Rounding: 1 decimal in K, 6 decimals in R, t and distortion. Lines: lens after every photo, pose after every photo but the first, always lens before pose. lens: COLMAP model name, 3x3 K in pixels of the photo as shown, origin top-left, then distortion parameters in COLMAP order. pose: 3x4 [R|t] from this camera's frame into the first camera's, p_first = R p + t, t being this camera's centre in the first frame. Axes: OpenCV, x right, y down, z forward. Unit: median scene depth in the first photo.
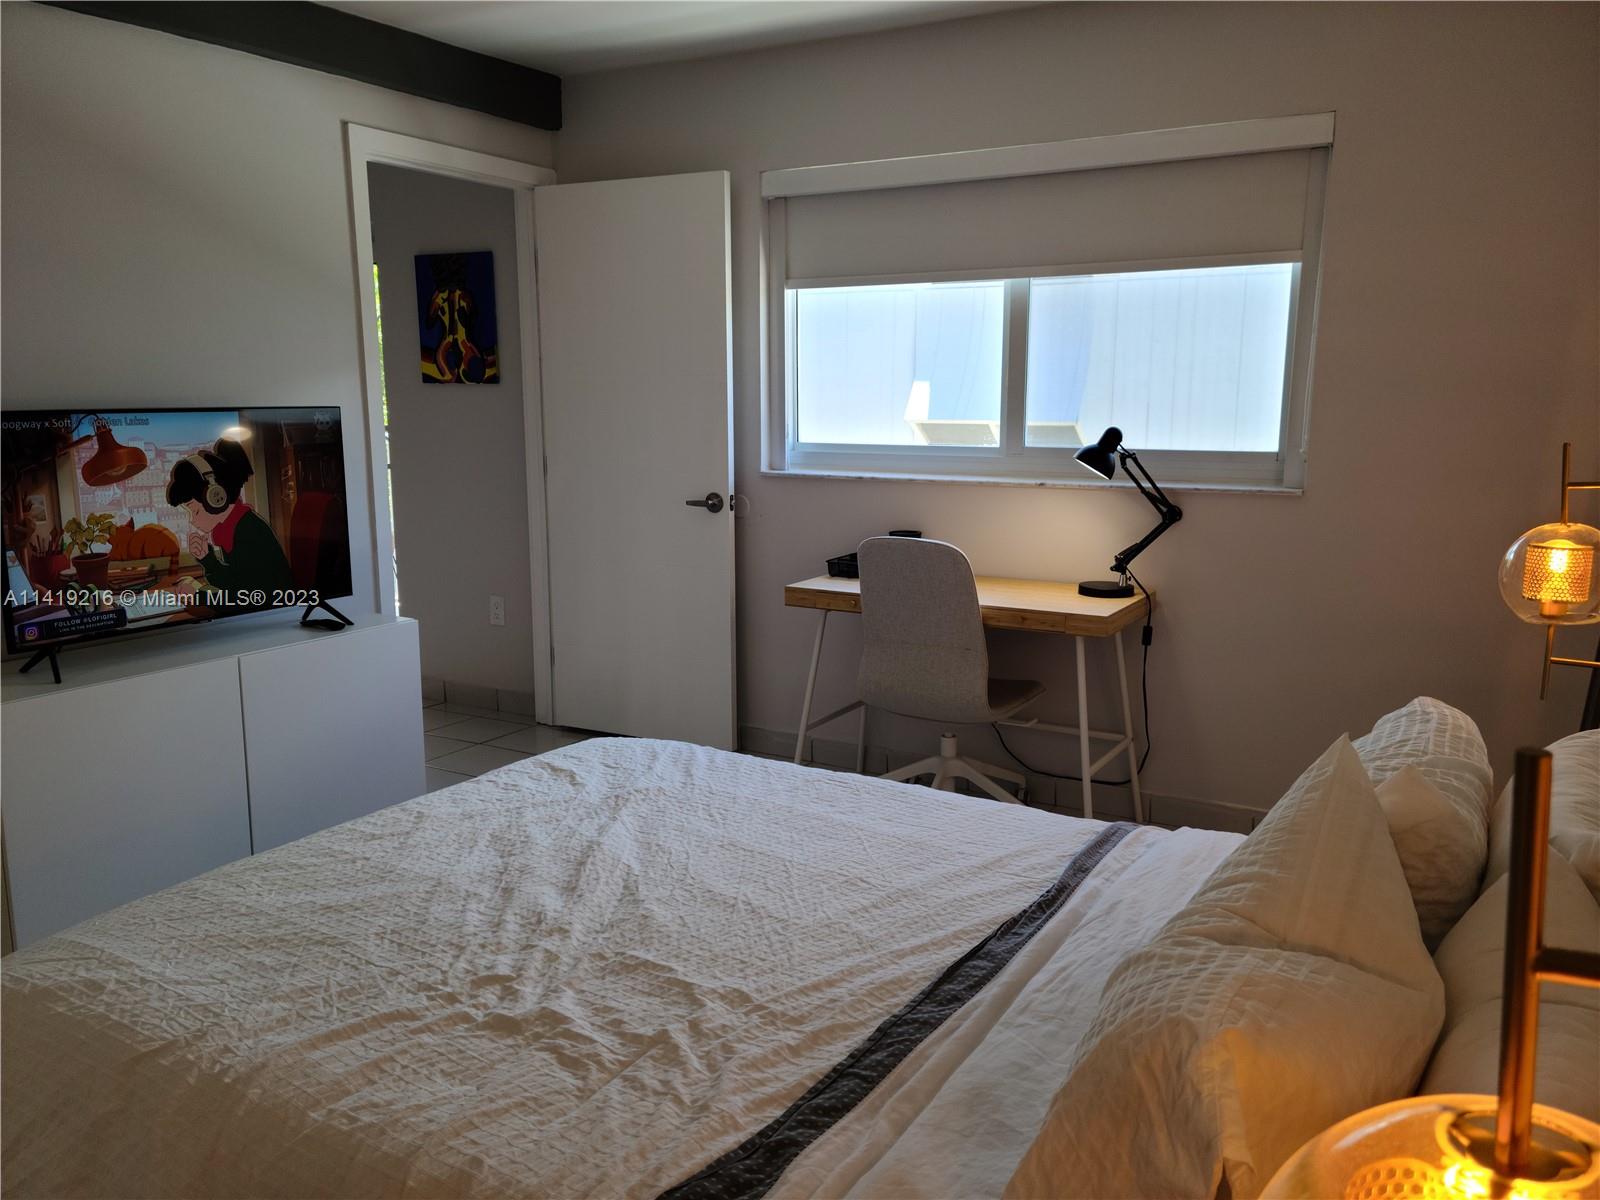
lens RADIAL K [[1265.0, 0, 808.3], [0, 1265.0, 612.1], [0, 0, 1]] dist [0.093548, -0.097646]
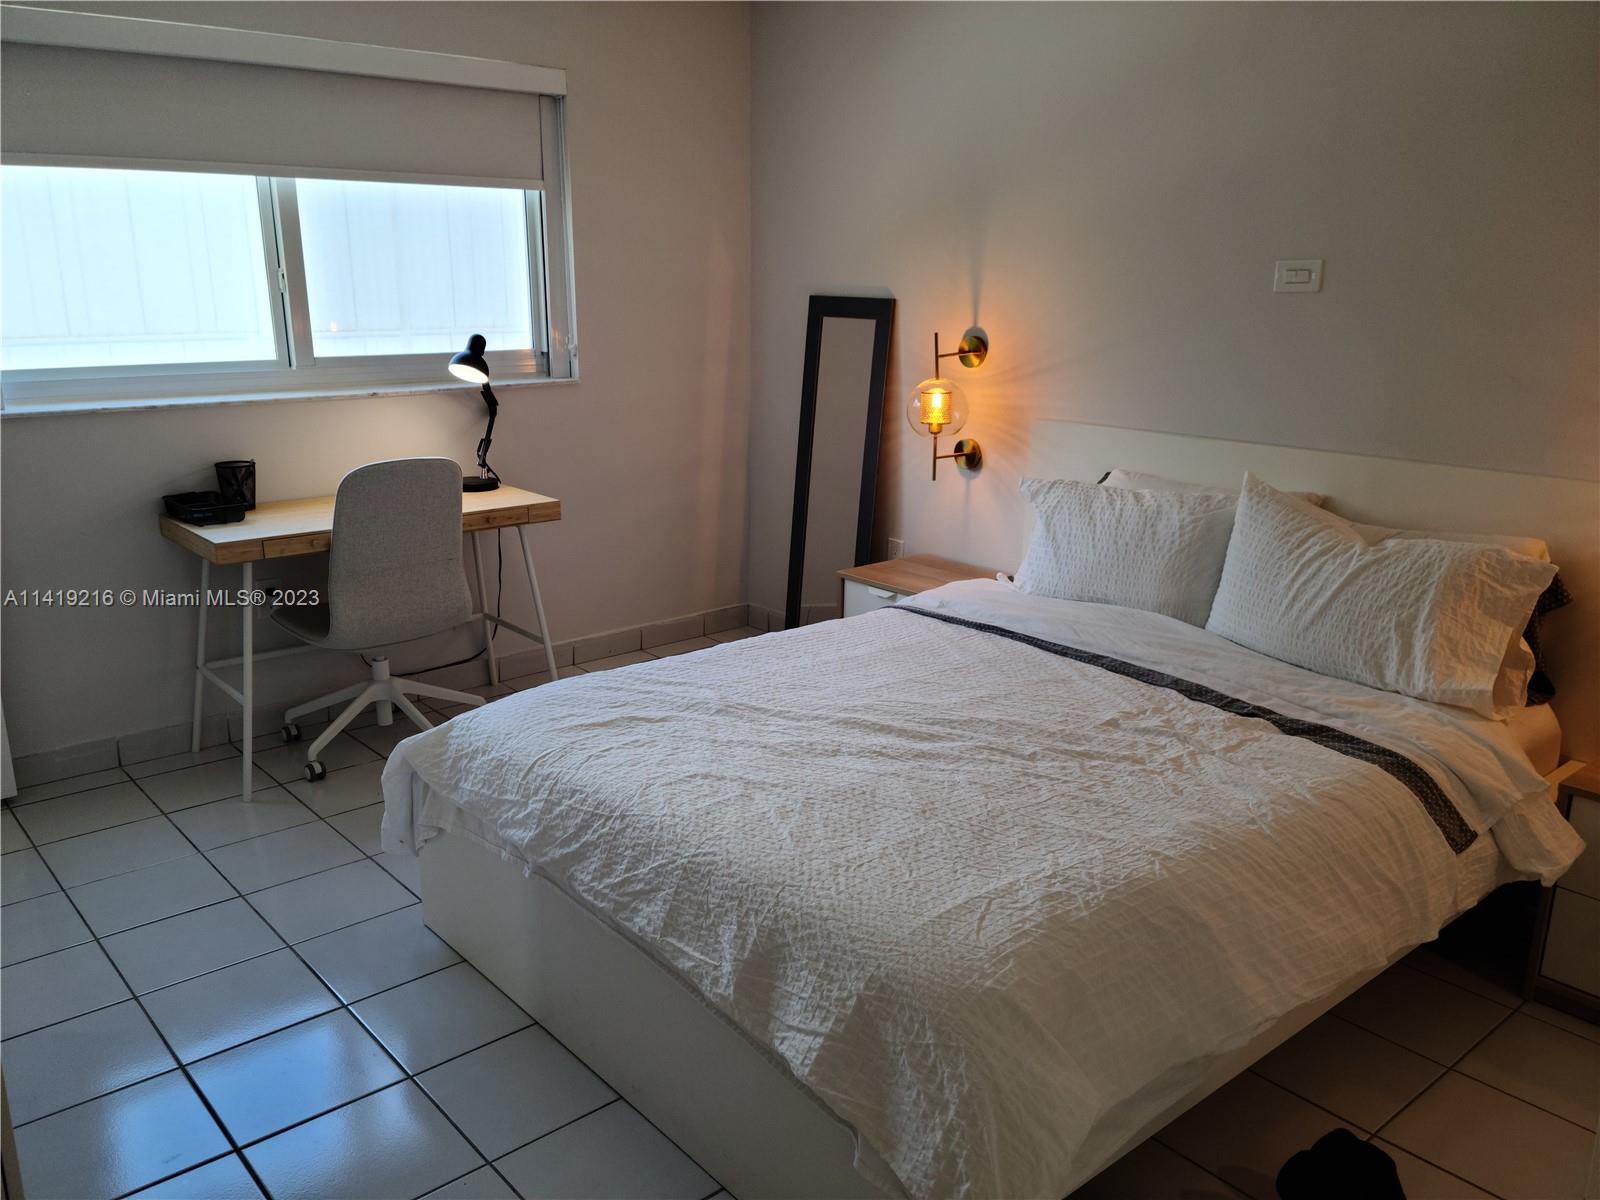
lens RADIAL K [[1265.0, 0, 813.6], [0, 1265.0, 593.3], [0, 0, 1]] dist [0.093548, -0.097646]
pose [[0.318807, -0.232658, 0.918821, -0.724136], [0.163350, 0.968387, 0.188531, -0.089626], [-0.933637, 0.089984, 0.346733, 0.375097]]
